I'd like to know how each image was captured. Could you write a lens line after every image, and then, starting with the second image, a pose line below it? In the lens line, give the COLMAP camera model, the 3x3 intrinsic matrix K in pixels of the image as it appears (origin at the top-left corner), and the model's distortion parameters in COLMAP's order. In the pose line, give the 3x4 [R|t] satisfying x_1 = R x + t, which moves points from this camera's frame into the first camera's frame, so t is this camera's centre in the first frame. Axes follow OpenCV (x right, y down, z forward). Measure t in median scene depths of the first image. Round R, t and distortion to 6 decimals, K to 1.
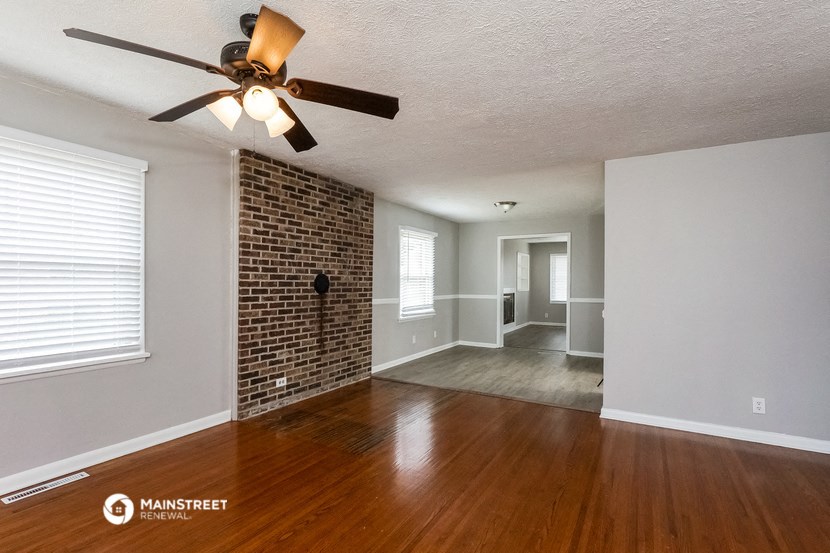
lens RADIAL K [[394.4, 0, 415.0], [0, 394.4, 276.5], [0, 0, 1]] dist [0.001211, 0.000458]
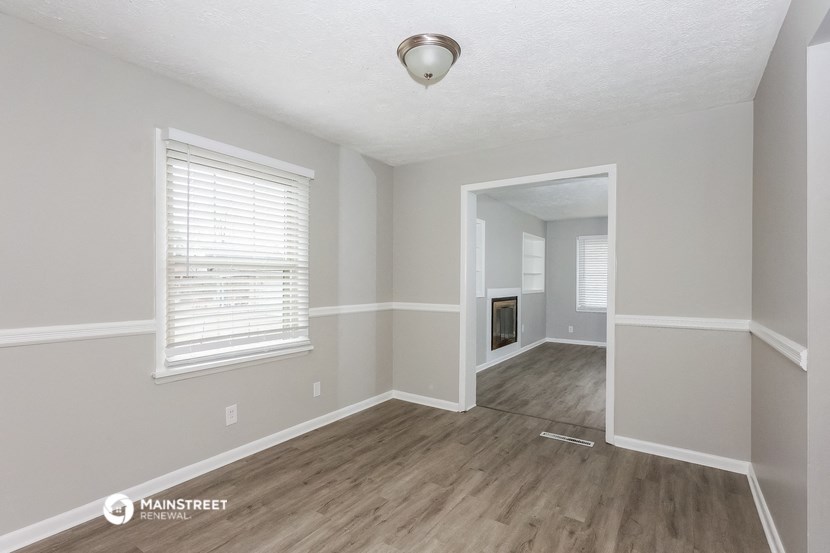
lens RADIAL K [[394.4, 0, 415.0], [0, 394.4, 276.5], [0, 0, 1]] dist [0.001211, 0.000458]
pose [[0.997675, -0.001151, -0.068135, 0.170386], [0.001453, 0.999989, 0.004375, 0.009219], [0.068129, -0.004464, 0.997667, 0.463063]]
